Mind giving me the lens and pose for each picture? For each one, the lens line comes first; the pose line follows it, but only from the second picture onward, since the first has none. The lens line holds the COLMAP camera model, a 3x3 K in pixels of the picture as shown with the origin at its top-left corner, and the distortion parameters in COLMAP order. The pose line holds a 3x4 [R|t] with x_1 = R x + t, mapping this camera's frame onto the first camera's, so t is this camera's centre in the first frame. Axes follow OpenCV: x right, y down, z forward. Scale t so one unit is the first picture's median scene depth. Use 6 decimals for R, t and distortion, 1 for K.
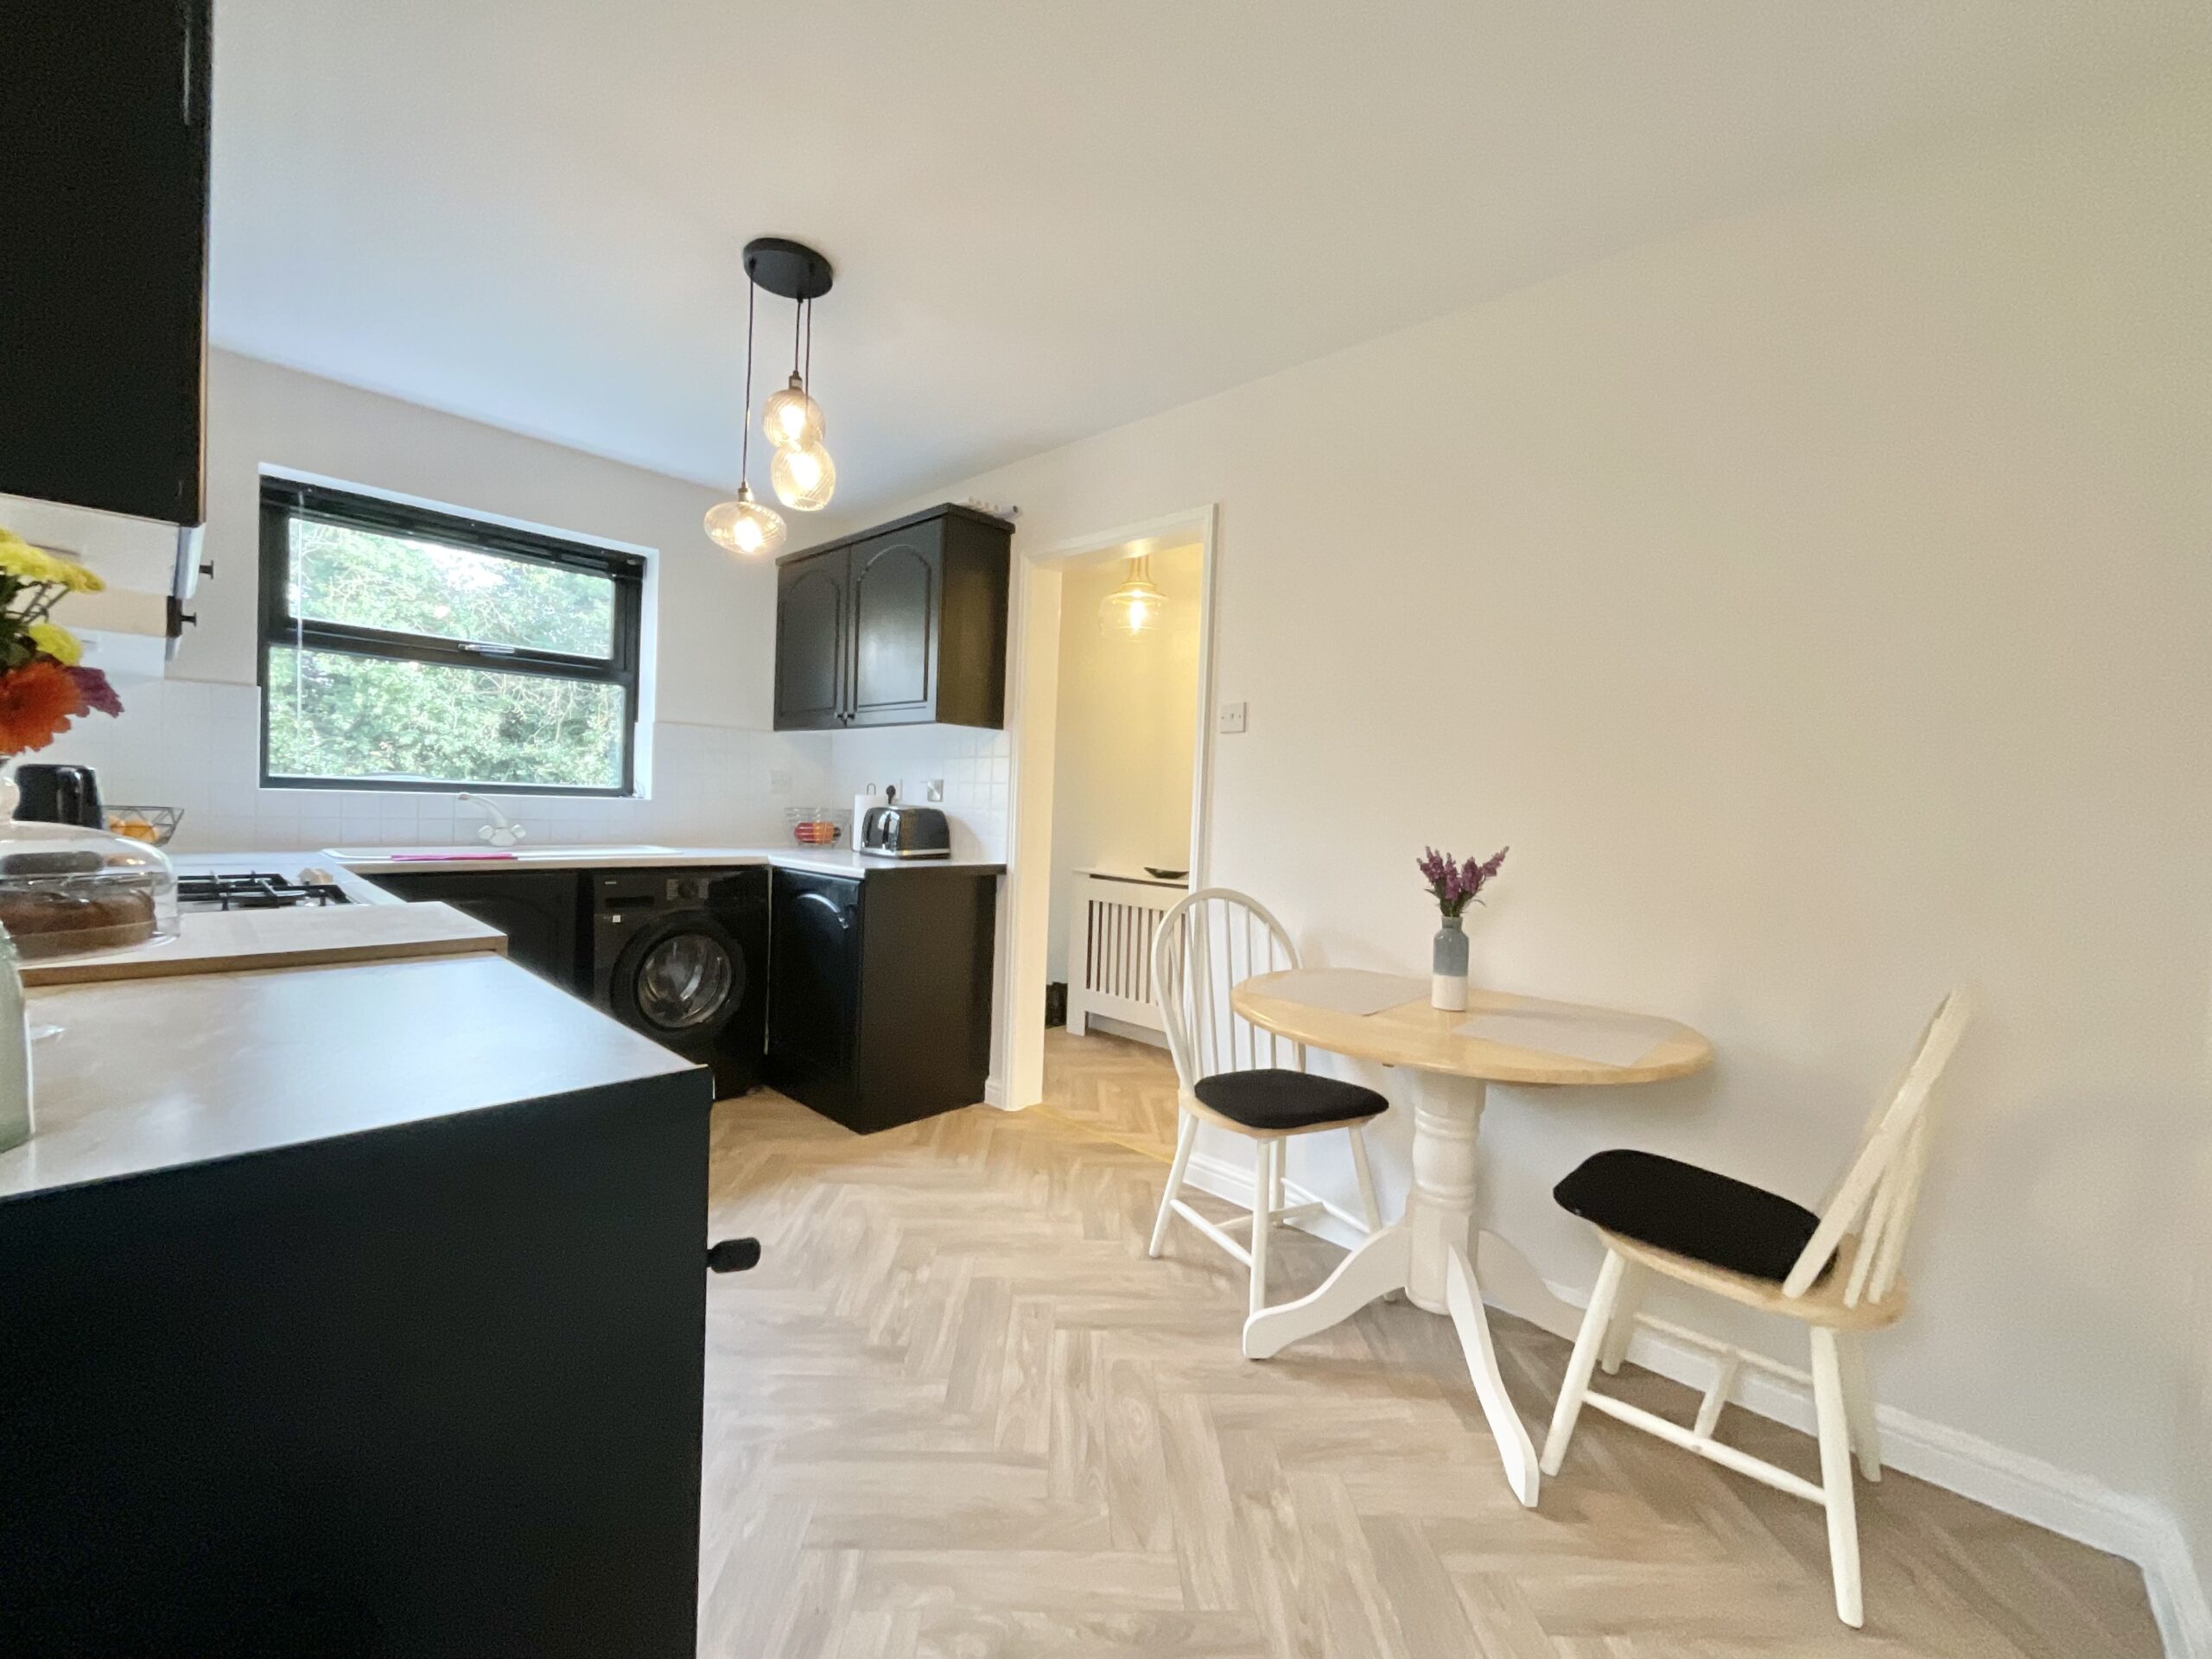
lens RADIAL K [[888.3, 0, 1106.0], [0, 888.3, 829.5], [0, 0, 1]] dist [0.000177, 0.000052]
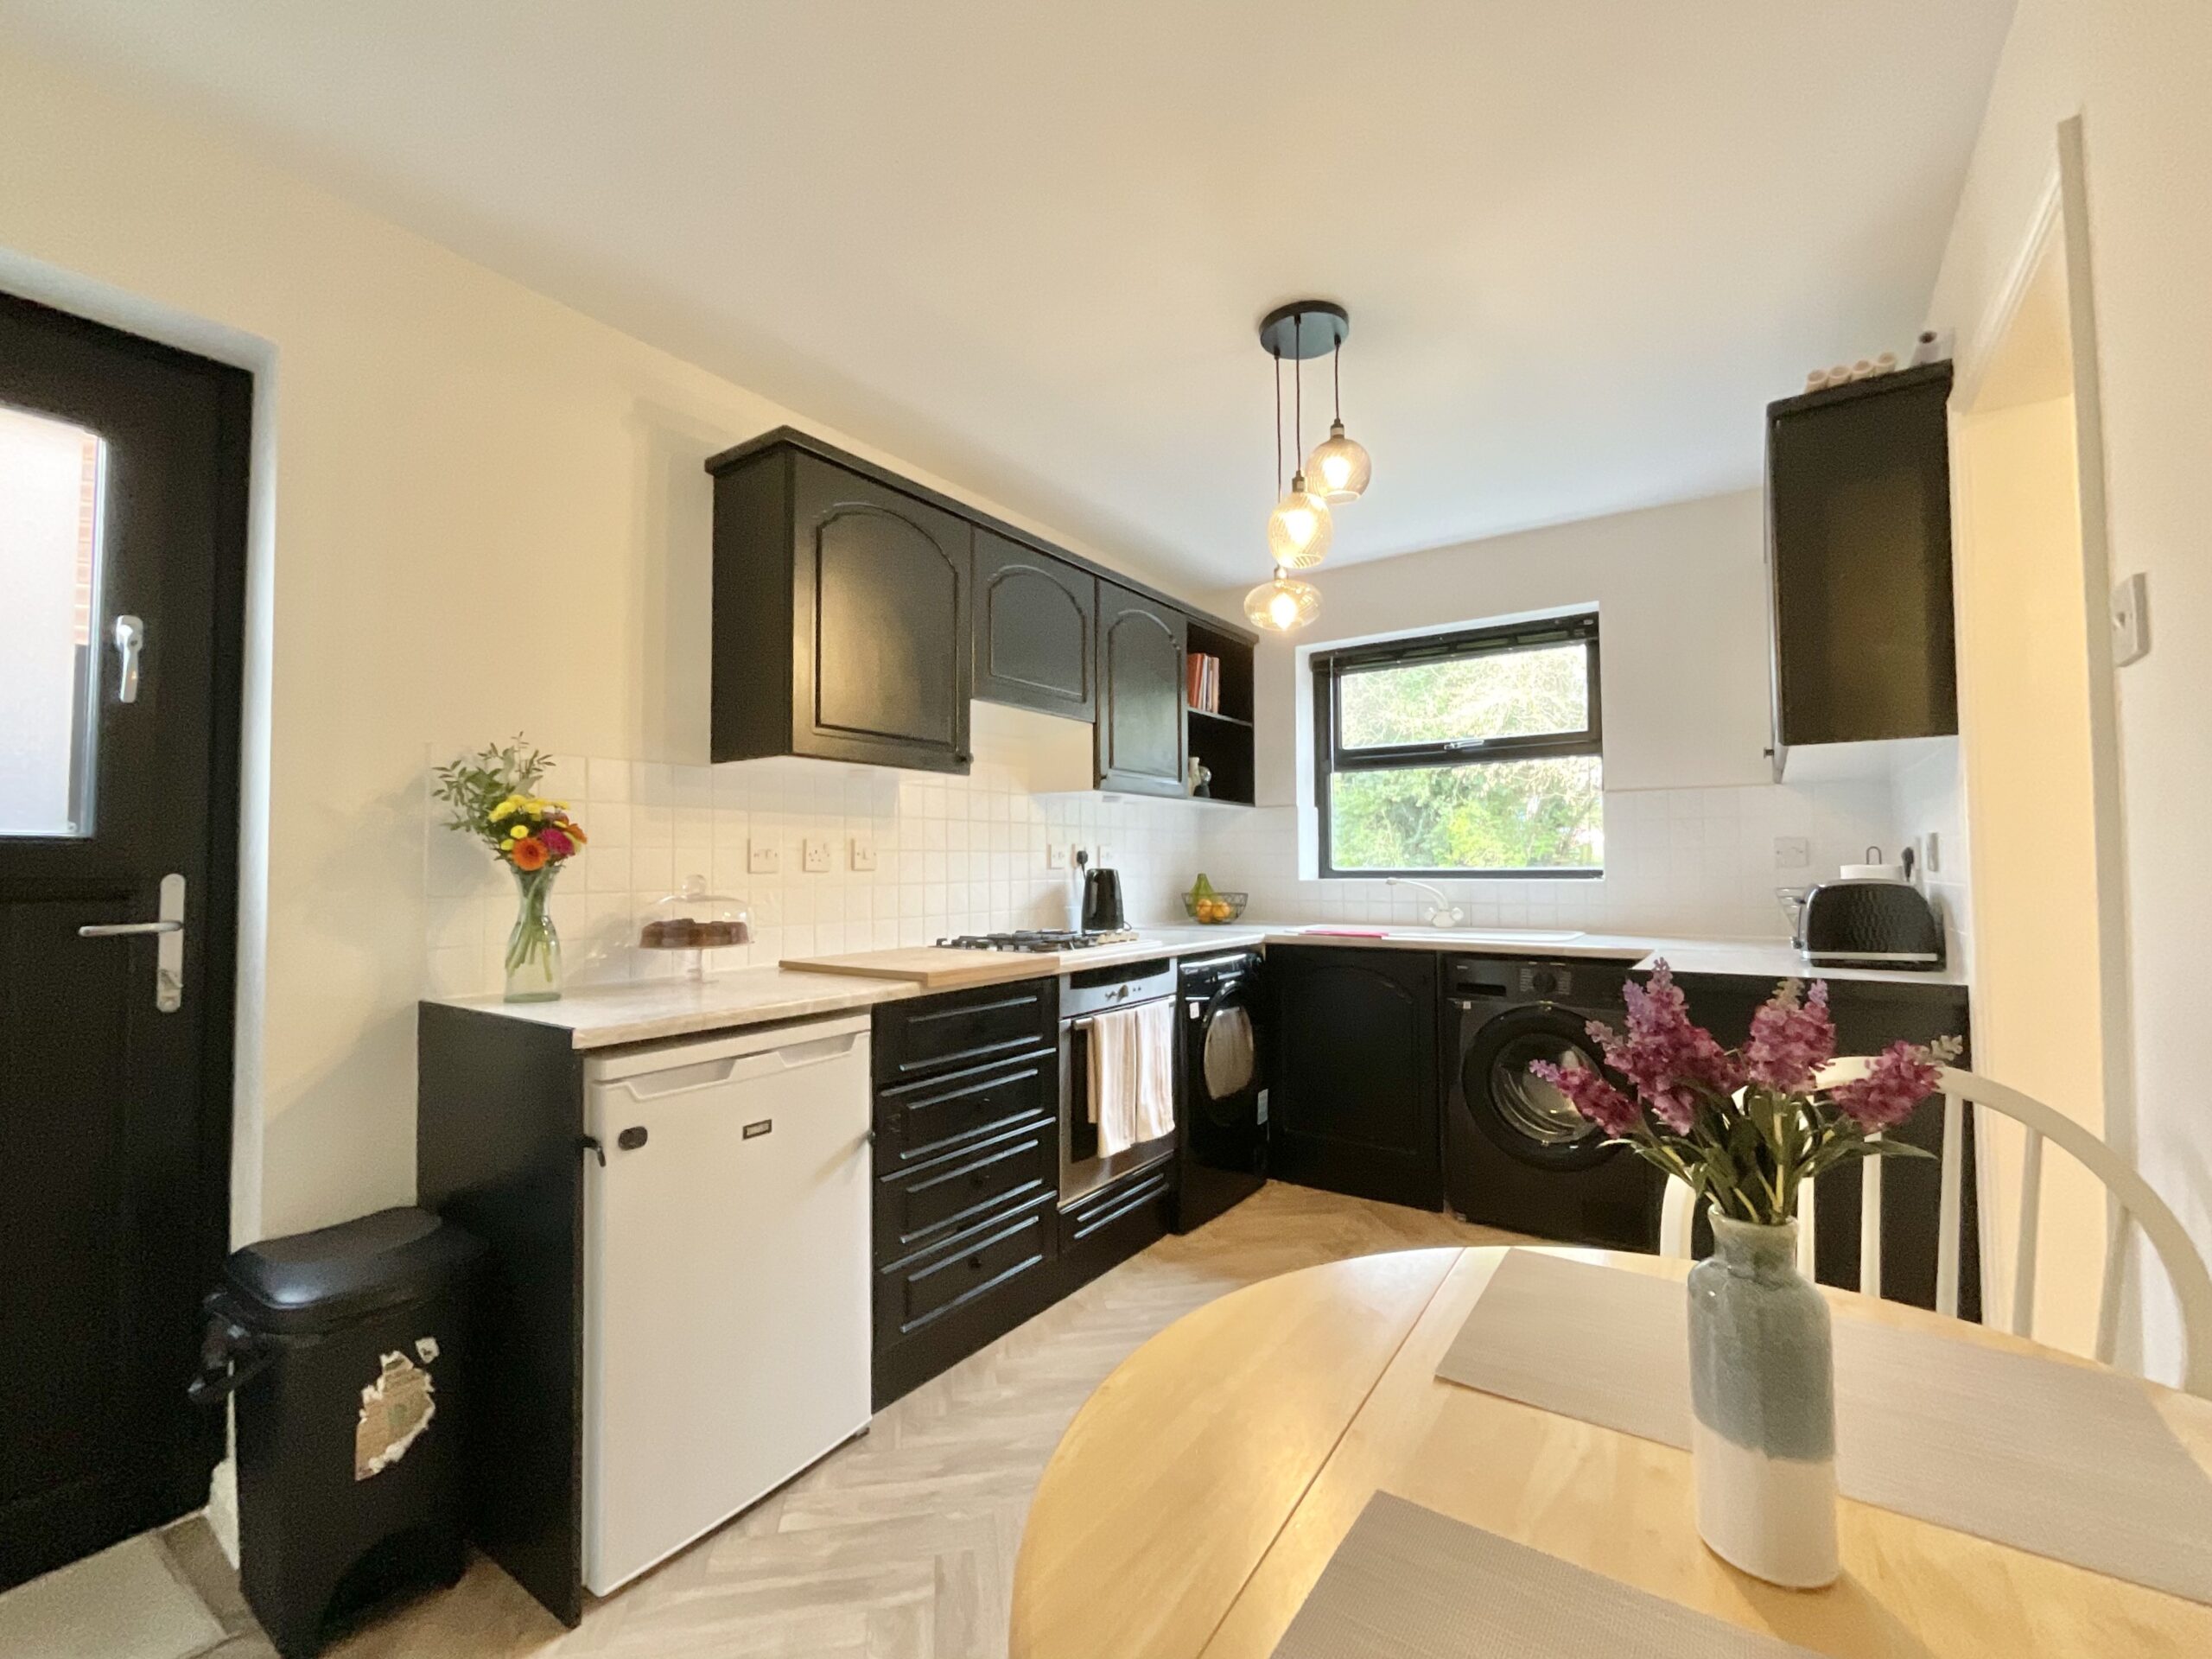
lens RADIAL K [[943.4, 0, 1106.0], [0, 943.4, 829.5], [0, 0, 1]] dist [-0.000625, -0.000038]
pose [[0.141302, -0.079598, -0.986761, 0.419965], [-0.018107, 0.996388, -0.082967, 0.002590], [0.989801, 0.029591, 0.139351, 0.469055]]
